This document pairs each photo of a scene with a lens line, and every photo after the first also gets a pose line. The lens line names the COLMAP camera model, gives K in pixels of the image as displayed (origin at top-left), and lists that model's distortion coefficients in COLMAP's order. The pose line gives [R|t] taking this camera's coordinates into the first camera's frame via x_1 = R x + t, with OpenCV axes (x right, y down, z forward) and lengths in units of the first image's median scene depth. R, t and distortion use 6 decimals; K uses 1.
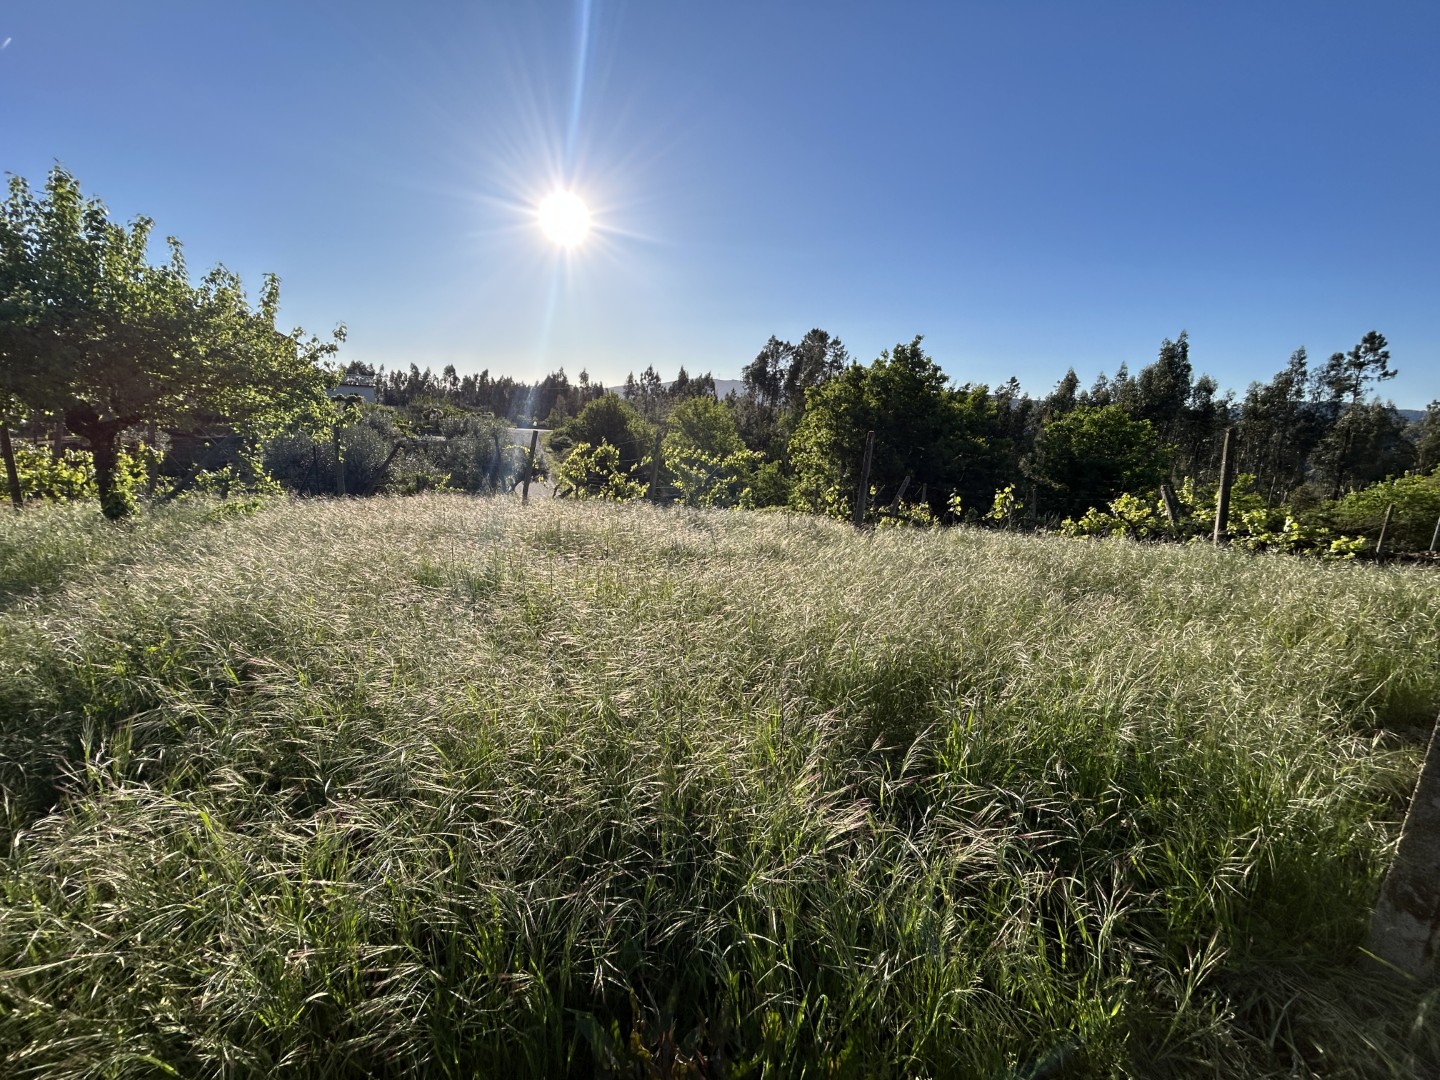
lens RADIAL K [[578.9, 0, 720.0], [0, 578.9, 540.0], [0, 0, 1]] dist [0.021641, -0.014273]
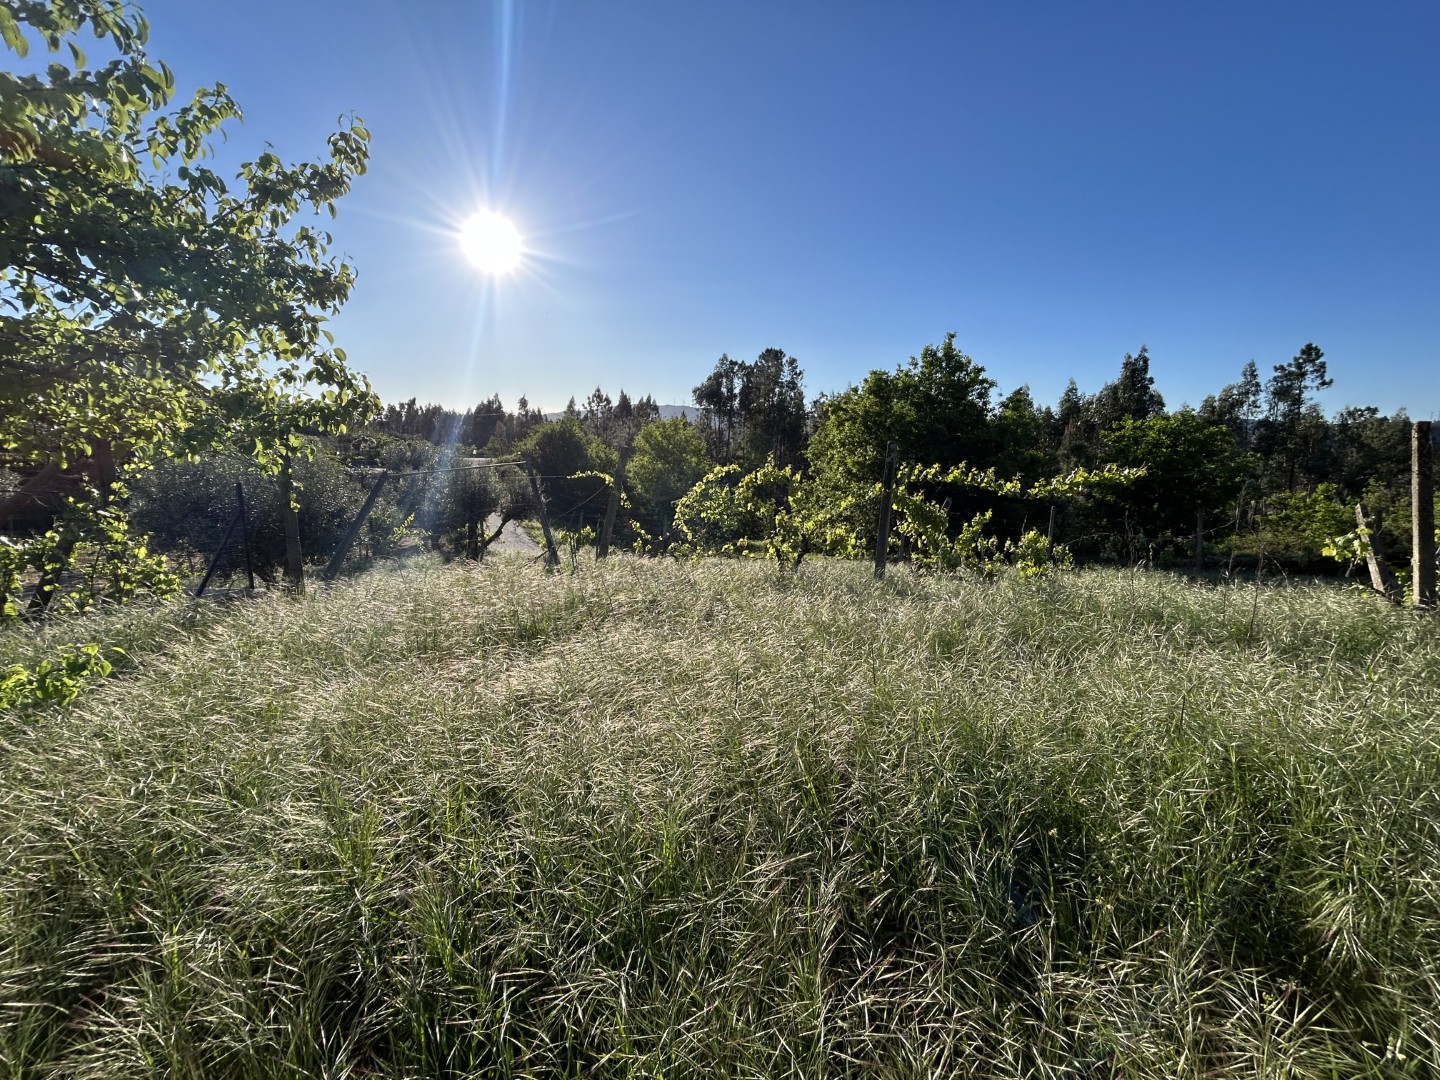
lens RADIAL K [[592.2, 0, 720.0], [0, 592.2, 540.0], [0, 0, 1]] dist [-0.002309, 0.000137]
pose [[0.994453, -0.040173, 0.097207, -0.164460], [0.044370, 0.998157, -0.041409, -0.035400], [-0.095365, 0.045493, 0.994402, 0.222512]]
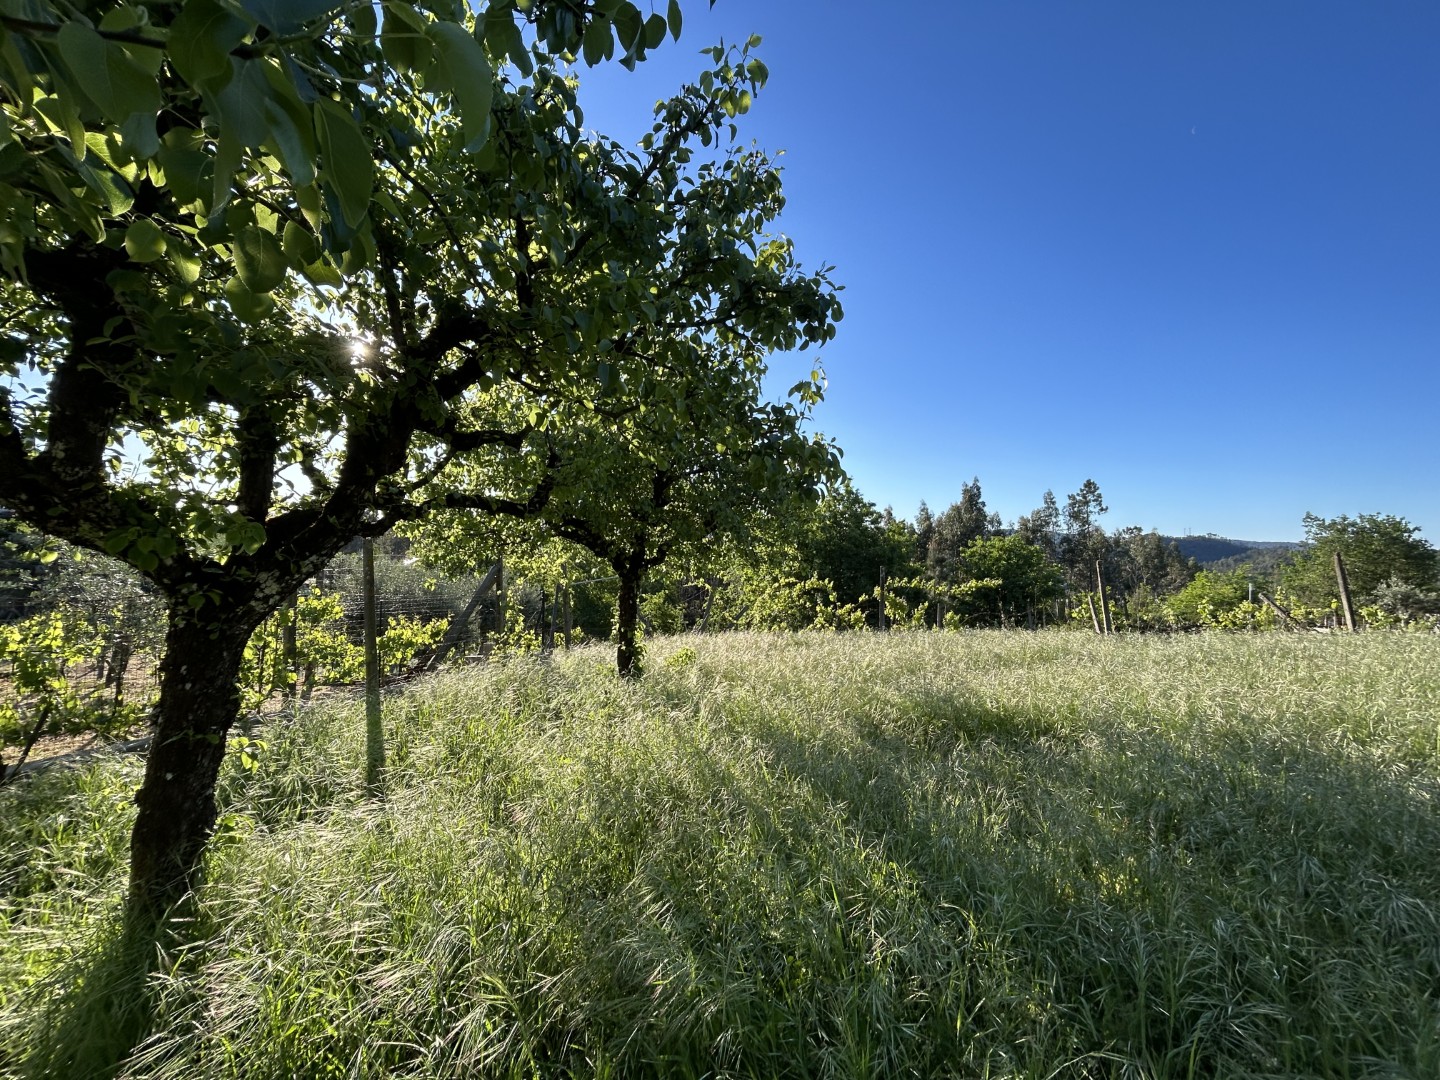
lens RADIAL K [[580.2, 0, 729.5], [0, 580.2, 548.1], [0, 0, 1]] dist [0.000837, 0.000130]
pose [[0.952538, -0.015662, 0.304017, -0.352589], [0.077418, 0.978304, -0.192164, -0.014399], [-0.294411, 0.206580, 0.933084, 0.029625]]
